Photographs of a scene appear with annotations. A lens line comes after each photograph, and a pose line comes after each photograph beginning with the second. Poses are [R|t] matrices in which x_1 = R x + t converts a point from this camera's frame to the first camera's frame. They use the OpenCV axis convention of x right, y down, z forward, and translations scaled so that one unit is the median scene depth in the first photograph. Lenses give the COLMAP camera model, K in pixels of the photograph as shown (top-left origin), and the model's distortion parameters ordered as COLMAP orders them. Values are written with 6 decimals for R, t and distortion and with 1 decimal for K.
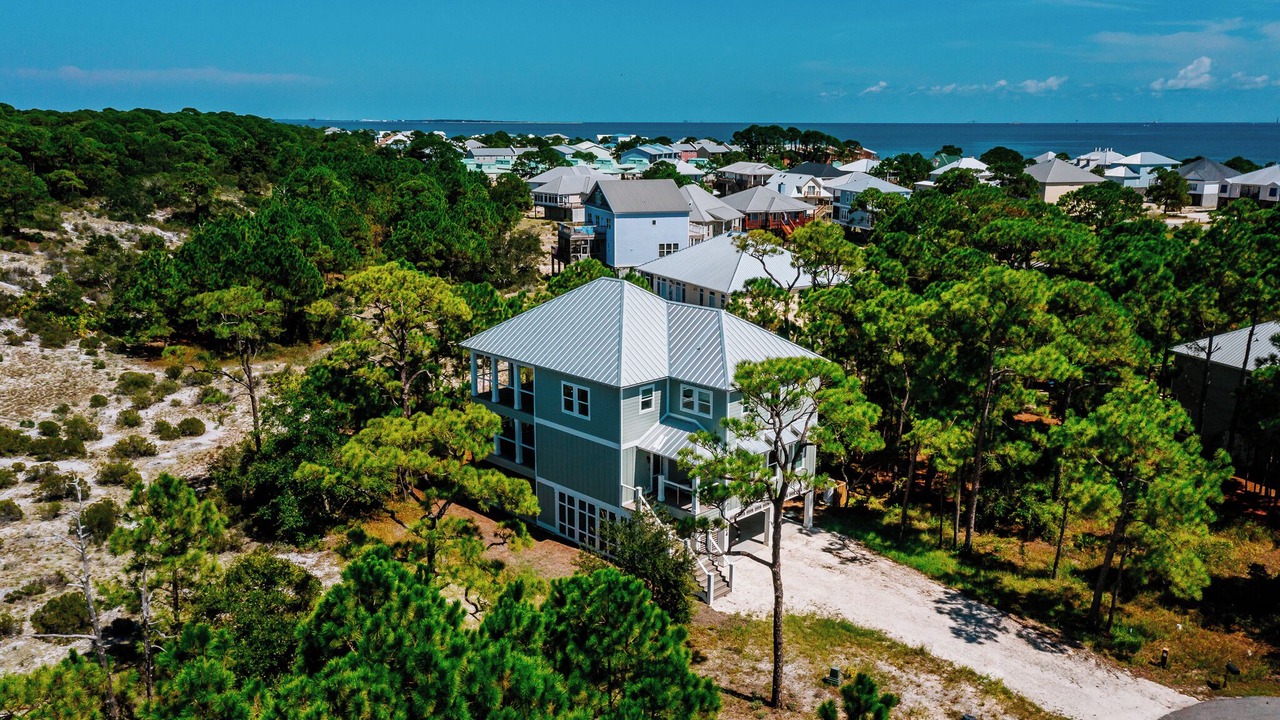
lens RADIAL K [[1023.2, 0, 640.0], [0, 1023.2, 360.0], [0, 0, 1]] dist [0.004023, 0.011178]
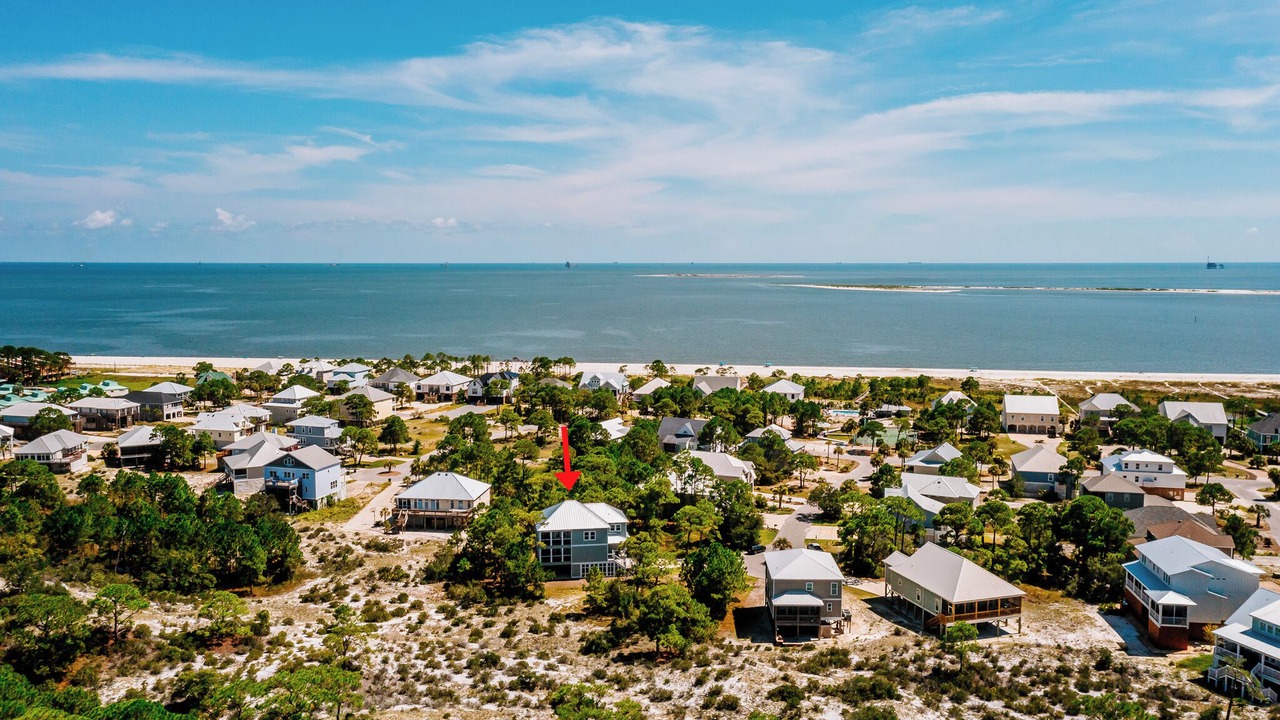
lens RADIAL K [[993.7, 0, 640.0], [0, 993.7, 360.0], [0, 0, 1]] dist [0.003875, 0.008156]
pose [[0.570526, -0.079191, 0.817453, -1.093997], [0.185198, 0.982109, -0.034113, -0.164301], [-0.800126, 0.170853, 0.574985, -0.496711]]
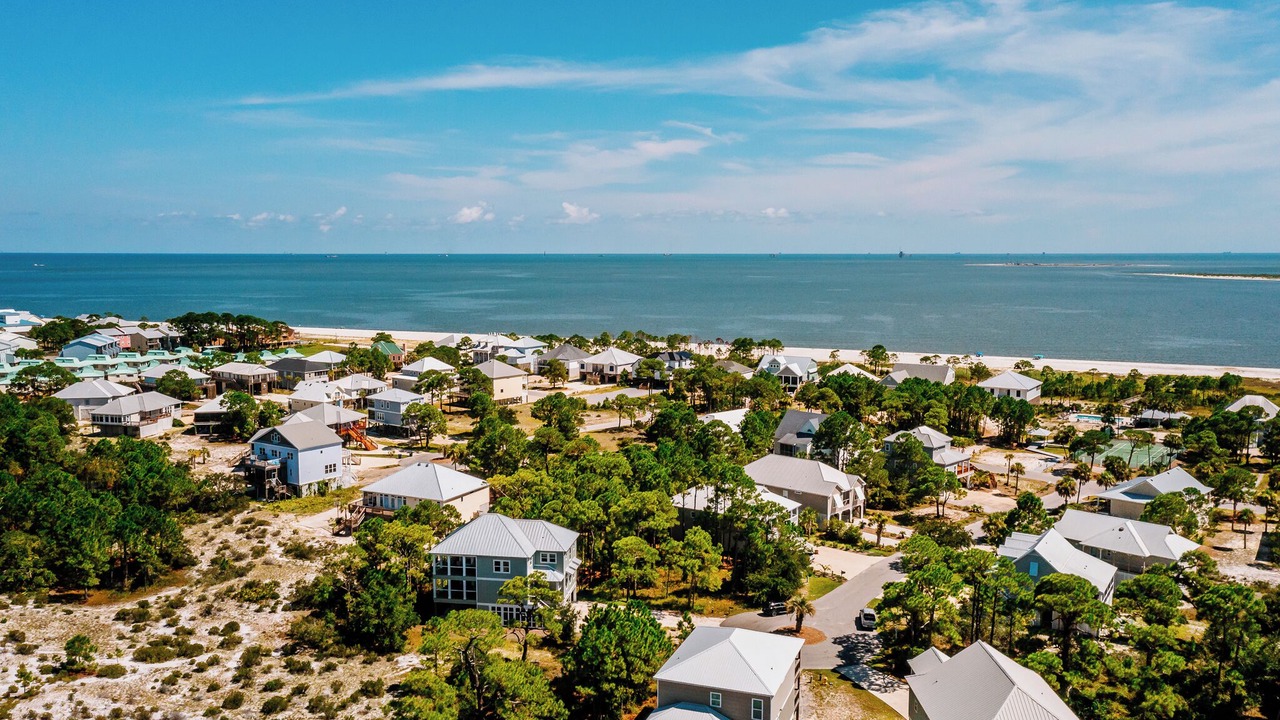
lens RADIAL K [[1013.4, 0, 640.0], [0, 1013.4, 360.0], [0, 0, 1]] dist [0.003698, 0.002339]
pose [[0.803286, -0.062205, 0.592336, -0.483729], [0.134922, 0.987682, -0.079250, -0.085535], [-0.580110, 0.143580, 0.801784, -0.494031]]
